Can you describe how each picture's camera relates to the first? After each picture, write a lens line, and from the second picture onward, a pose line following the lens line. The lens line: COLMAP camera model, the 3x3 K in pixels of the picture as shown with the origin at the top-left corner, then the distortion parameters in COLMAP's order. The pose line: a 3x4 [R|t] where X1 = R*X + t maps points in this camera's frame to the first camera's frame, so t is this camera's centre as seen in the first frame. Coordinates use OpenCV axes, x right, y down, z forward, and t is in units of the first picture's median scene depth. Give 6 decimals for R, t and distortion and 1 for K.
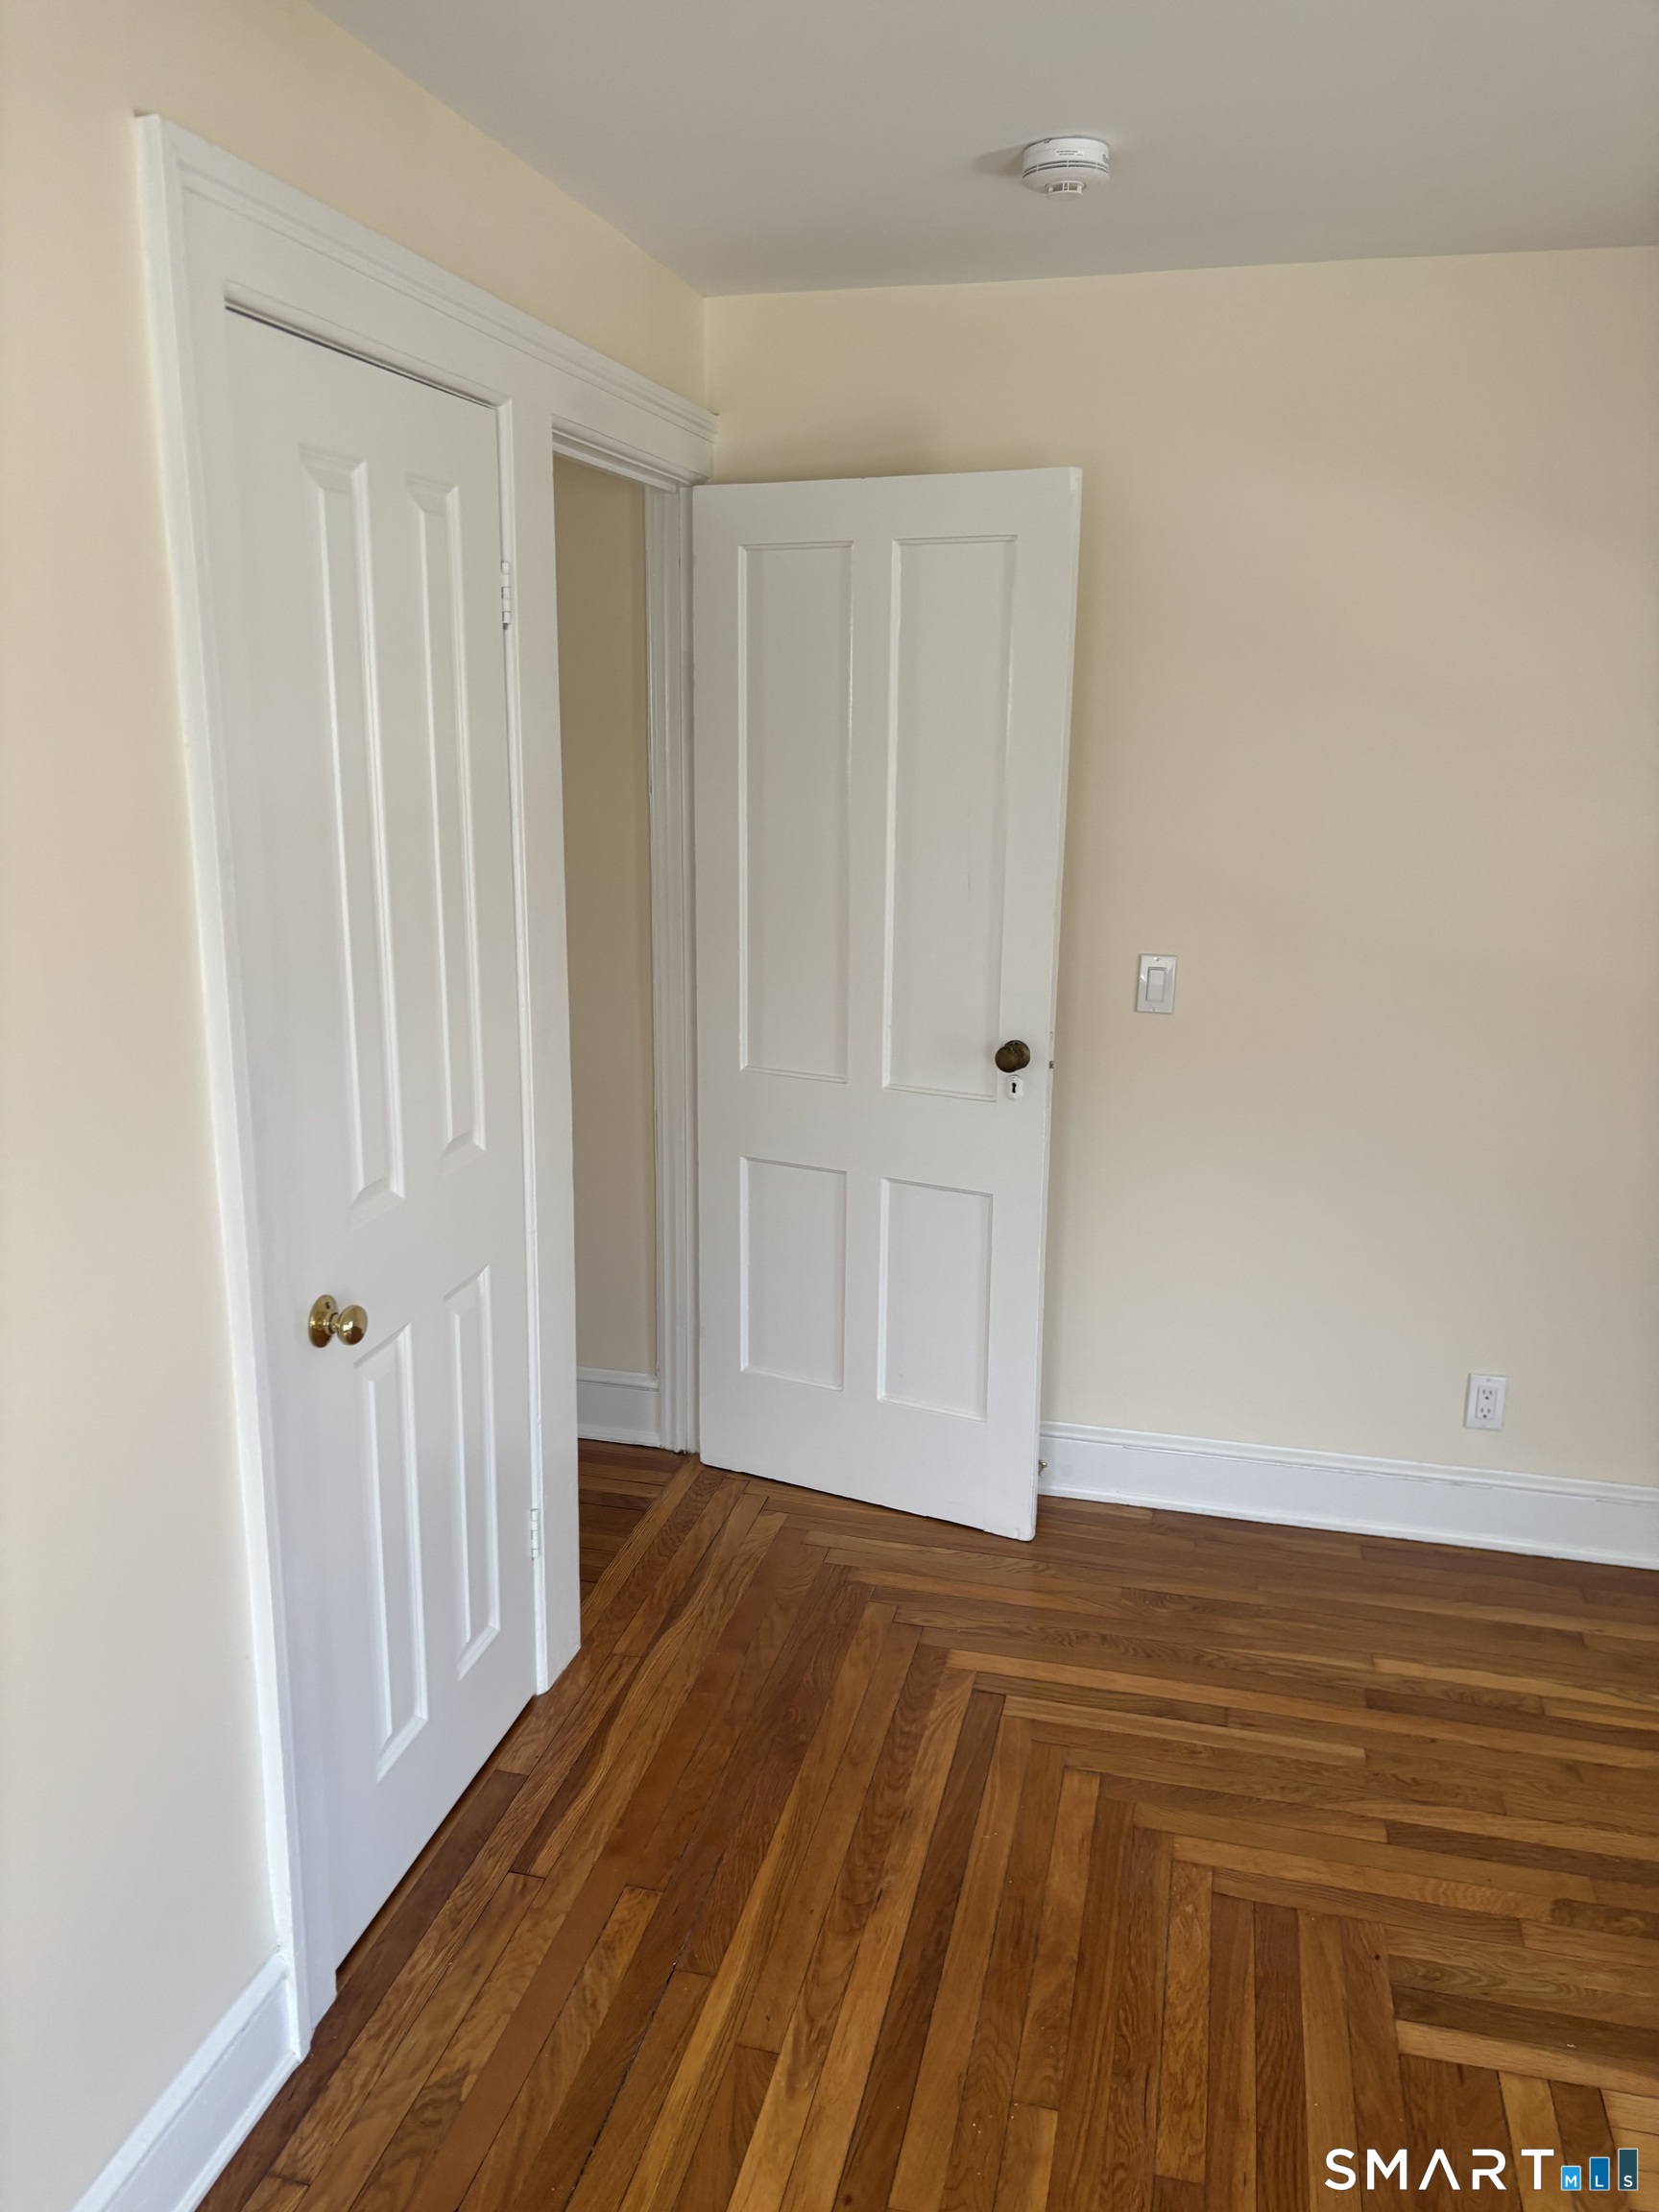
lens RADIAL K [[1664.2, 0, 796.7], [0, 1664.2, 1087.6], [0, 0, 1]] dist [0.037719, -0.036365]
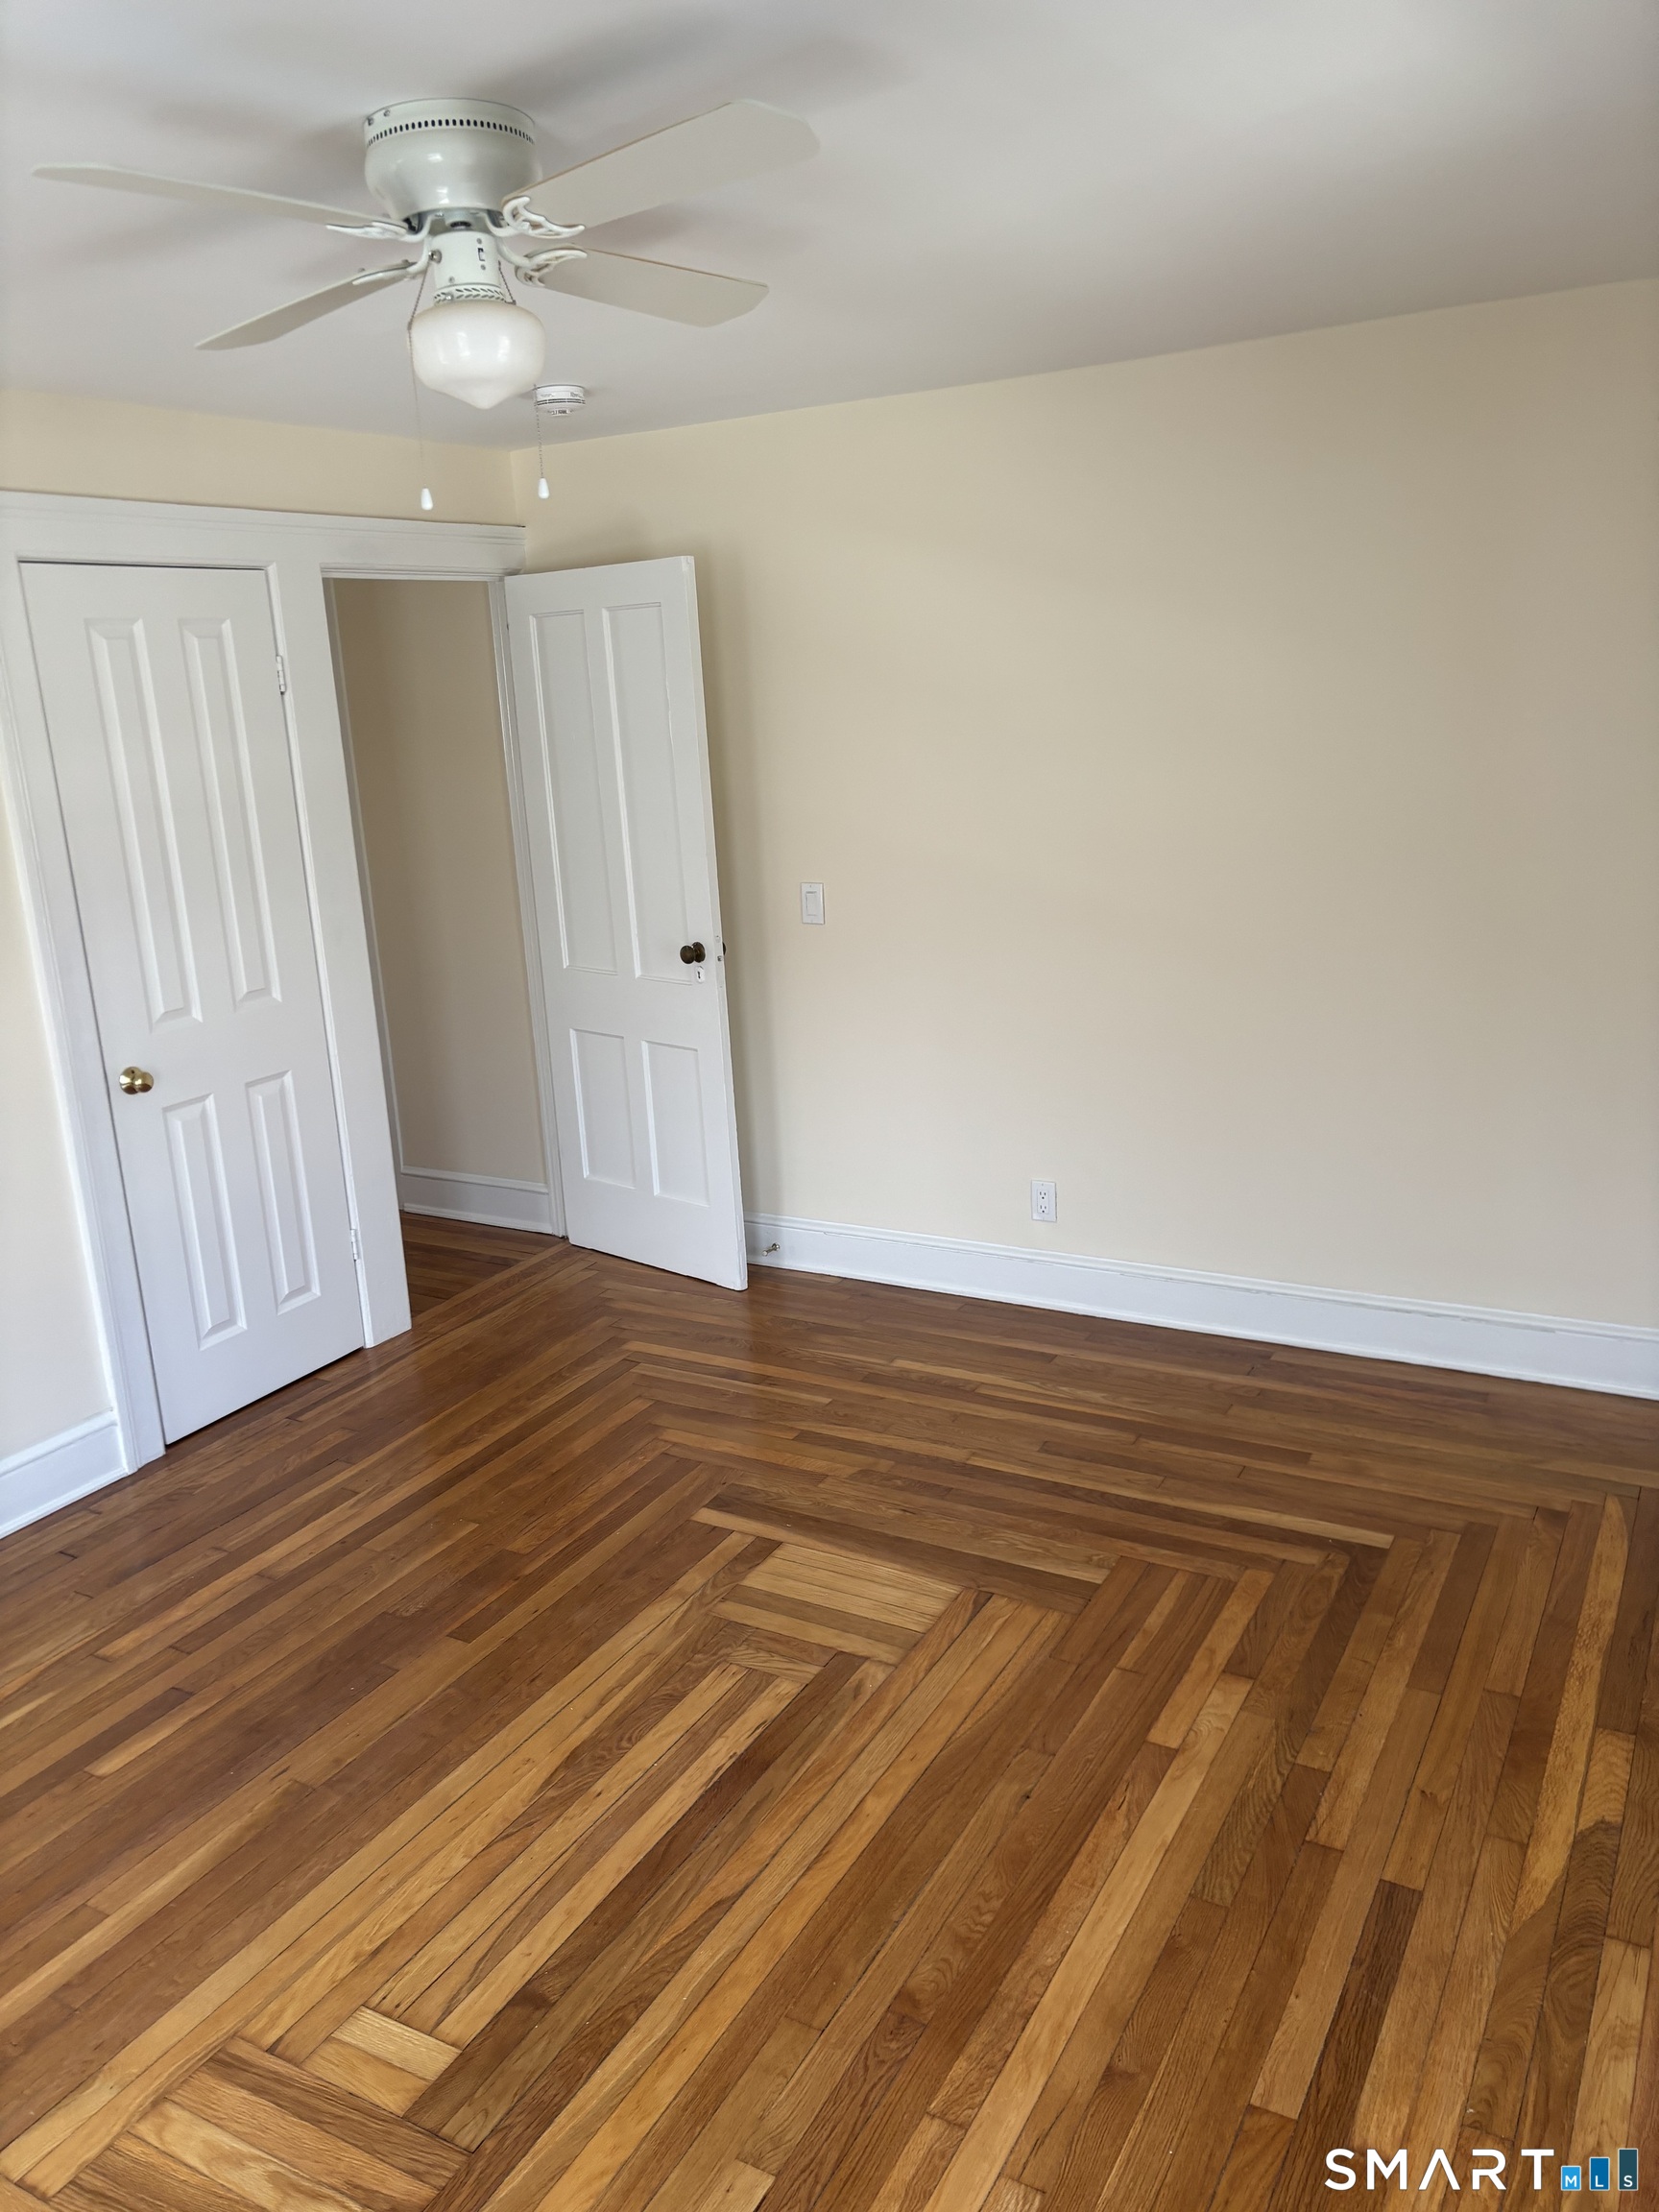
lens RADIAL K [[1664.2, 0, 814.9], [0, 1664.2, 1085.9], [0, 0, 1]] dist [0.037719, -0.036365]
pose [[0.962563, 0.008127, -0.270937, 0.676696], [-0.002930, 0.999804, 0.019581, 0.074856], [0.271043, -0.018054, 0.962398, -0.419703]]
